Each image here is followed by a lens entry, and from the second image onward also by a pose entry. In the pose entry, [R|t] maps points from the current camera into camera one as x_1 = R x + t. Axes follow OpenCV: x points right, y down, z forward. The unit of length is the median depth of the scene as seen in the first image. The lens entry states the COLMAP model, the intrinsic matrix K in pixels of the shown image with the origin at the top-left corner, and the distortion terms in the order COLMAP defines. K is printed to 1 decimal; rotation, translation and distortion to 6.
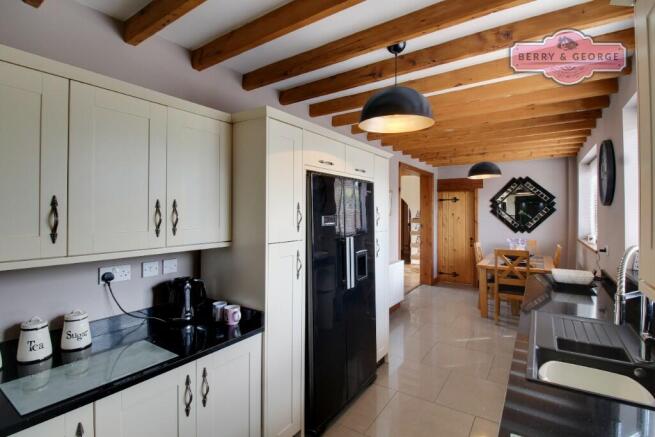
lens RADIAL K [[309.5, 0, 330.0], [0, 309.5, 207.7], [0, 0, 1]] dist [0.003349, 0.000713]
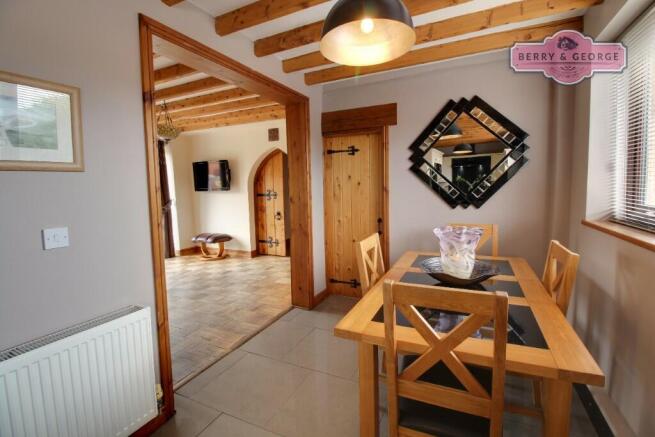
lens RADIAL K [[309.5, 0, 336.4], [0, 309.5, 206.0], [0, 0, 1]] dist [0.003349, 0.000713]
pose [[0.982981, -0.033679, 0.180596, 0.284825], [0.019558, 0.996650, 0.079407, 0.029443], [-0.182666, -0.074523, 0.980347, 0.479009]]
